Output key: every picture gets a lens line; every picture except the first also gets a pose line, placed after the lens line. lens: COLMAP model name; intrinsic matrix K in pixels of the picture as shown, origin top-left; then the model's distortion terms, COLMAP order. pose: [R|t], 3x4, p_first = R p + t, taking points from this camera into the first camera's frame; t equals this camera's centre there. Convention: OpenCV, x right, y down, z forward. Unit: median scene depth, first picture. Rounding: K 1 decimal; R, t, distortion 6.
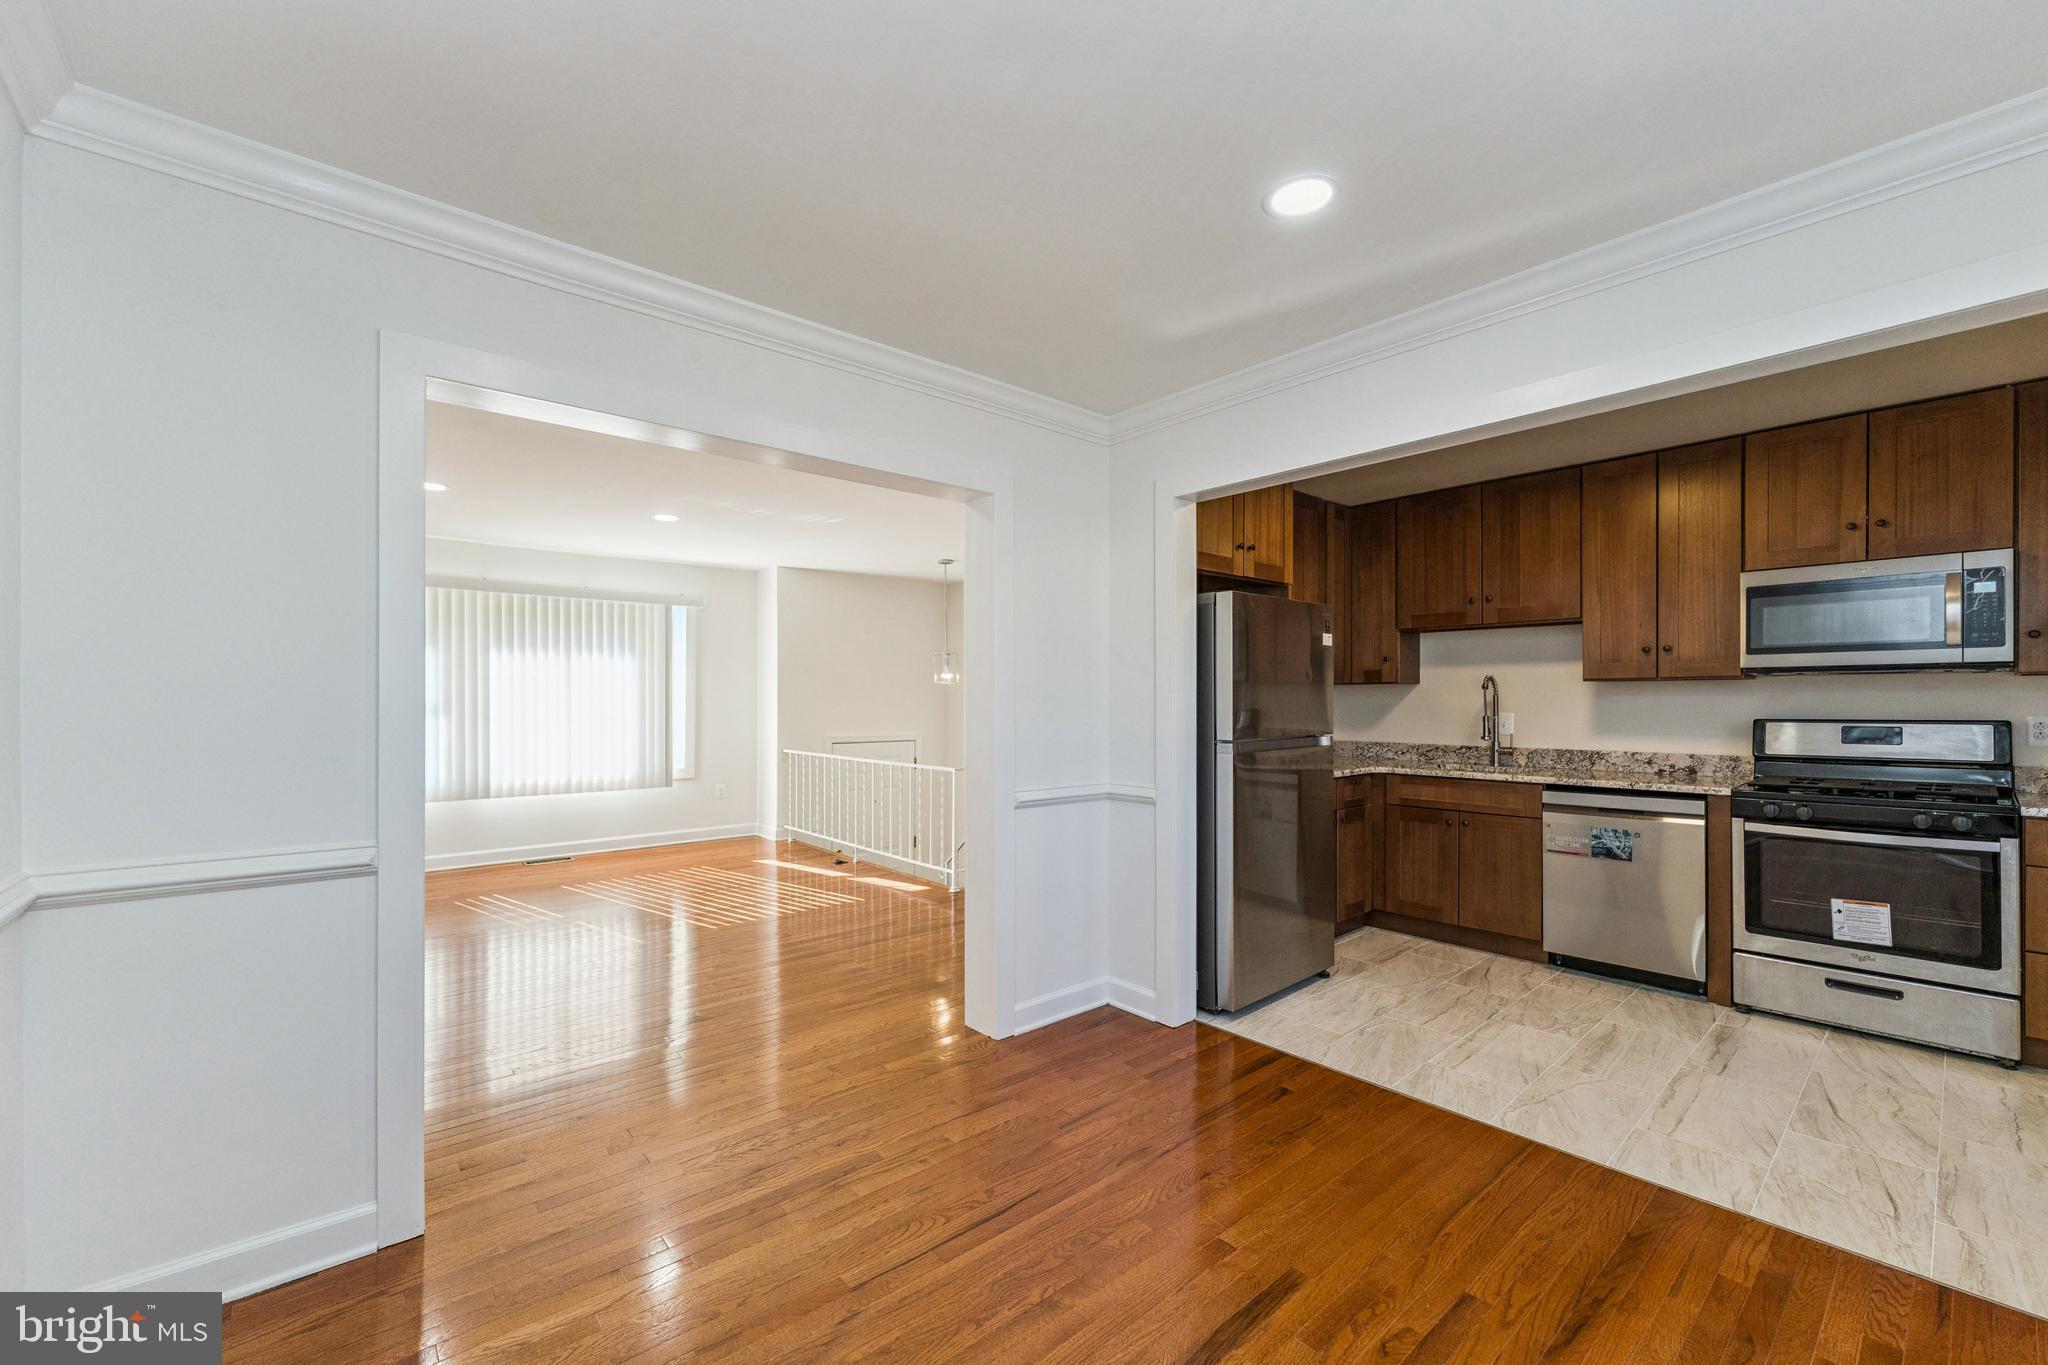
lens RADIAL K [[823.0, 0, 1022.3], [0, 823.0, 698.5], [0, 0, 1]] dist [0.001300, 0.000475]
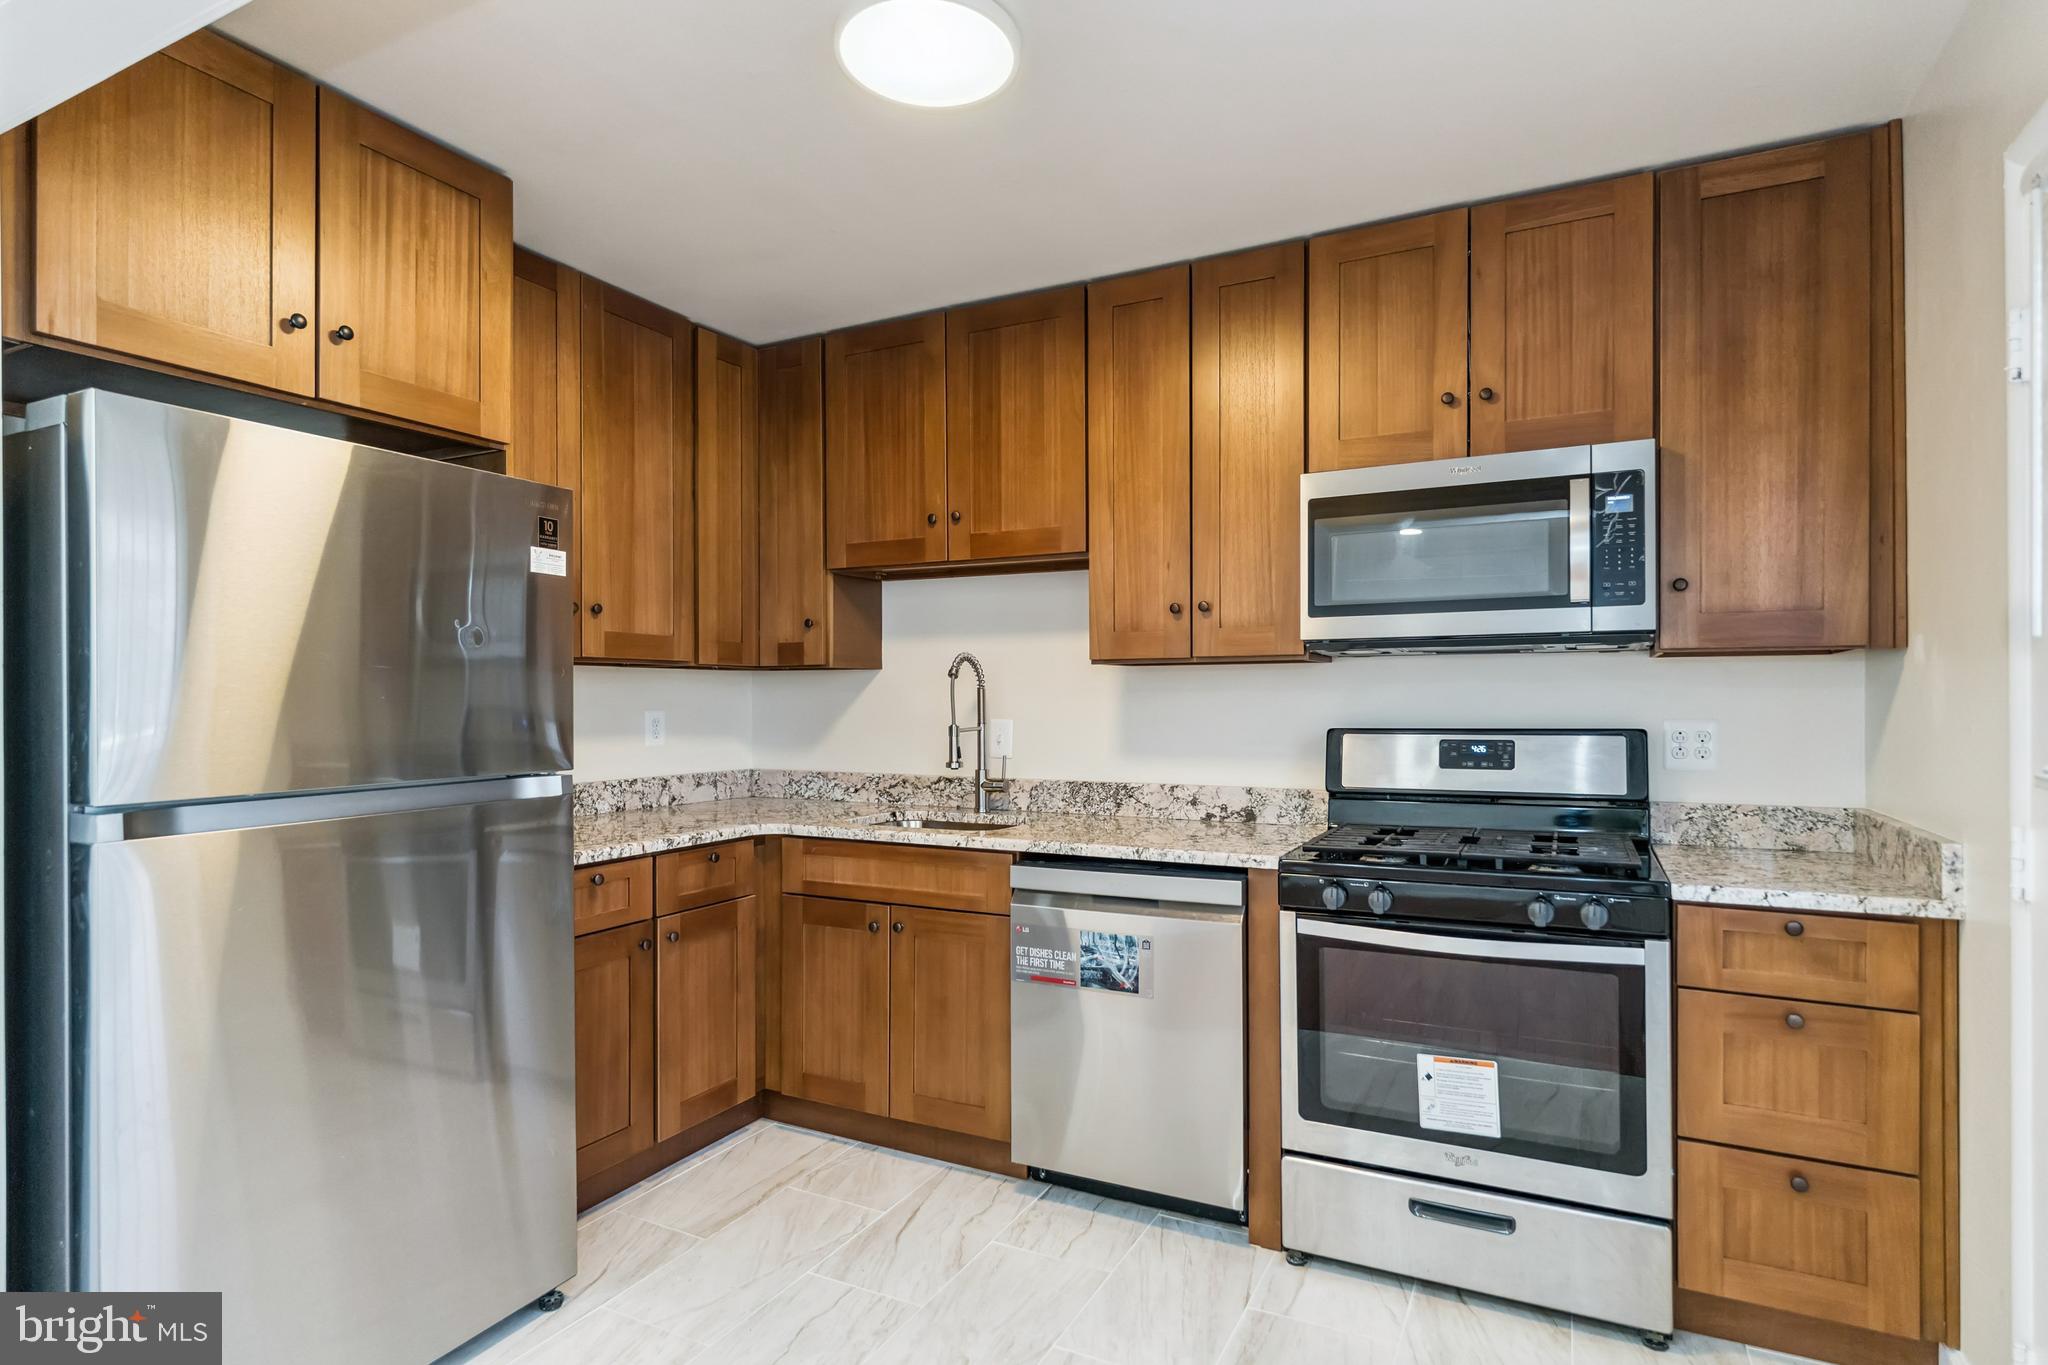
lens RADIAL K [[1041.8, 0, 1018.1], [0, 1041.8, 692.9], [0, 0, 1]] dist [-0.000261, -0.000047]
pose [[0.932187, 0.002323, 0.361968, 0.418385], [-0.000404, 0.999985, -0.005377, 0.003449], [-0.361976, 0.004866, 0.932175, 0.389073]]
